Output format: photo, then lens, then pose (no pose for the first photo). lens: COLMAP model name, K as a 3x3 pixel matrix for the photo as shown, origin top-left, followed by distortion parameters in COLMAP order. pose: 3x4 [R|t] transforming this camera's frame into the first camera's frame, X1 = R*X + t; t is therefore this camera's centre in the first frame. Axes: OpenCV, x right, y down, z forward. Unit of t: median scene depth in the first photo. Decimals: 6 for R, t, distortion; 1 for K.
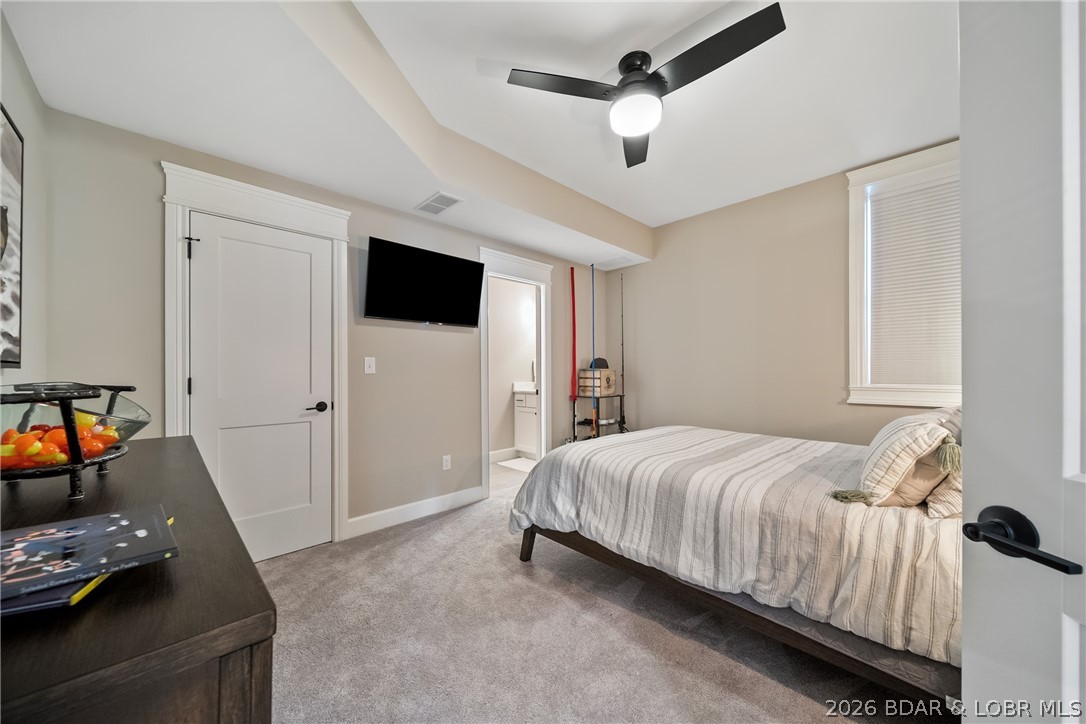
lens RADIAL K [[388.2, 0, 540.4], [0, 388.2, 362.4], [0, 0, 1]] dist [-0.000566, -0.000176]
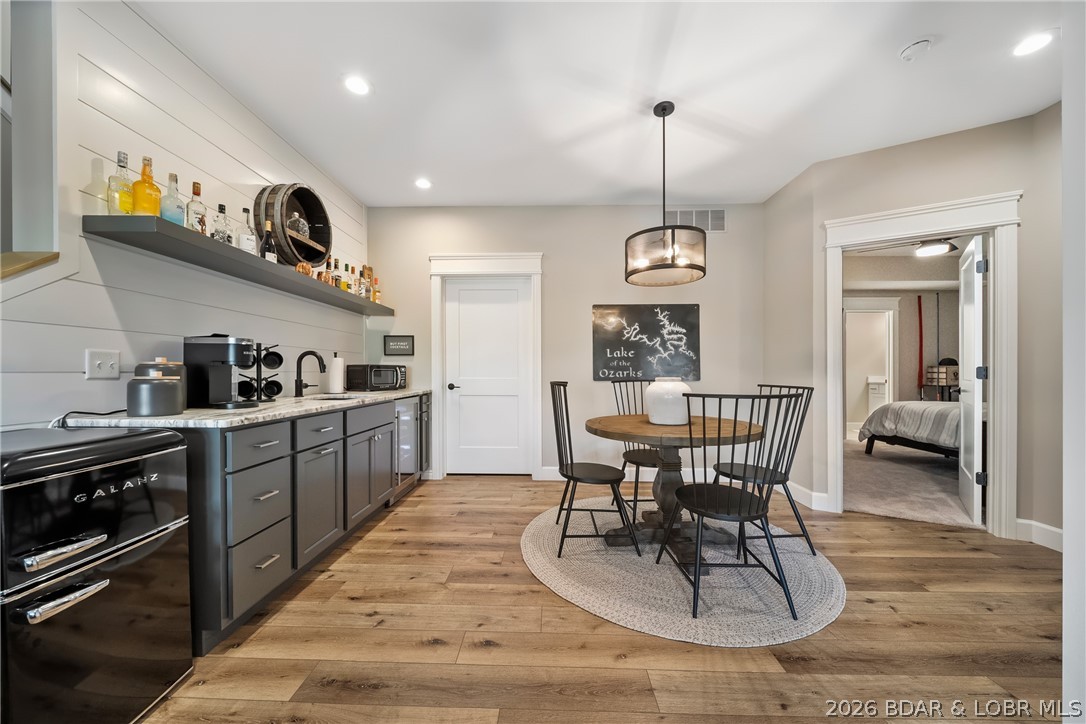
lens RADIAL K [[394.6, 0, 525.6], [0, 394.6, 367.6], [0, 0, 1]] dist [-0.017263, 0.002211]
pose [[0.688090, 0.001264, -0.725624, 0.126400], [0.008925, 0.999908, 0.010205, -0.005199], [0.725570, -0.013498, 0.688016, -1.069889]]
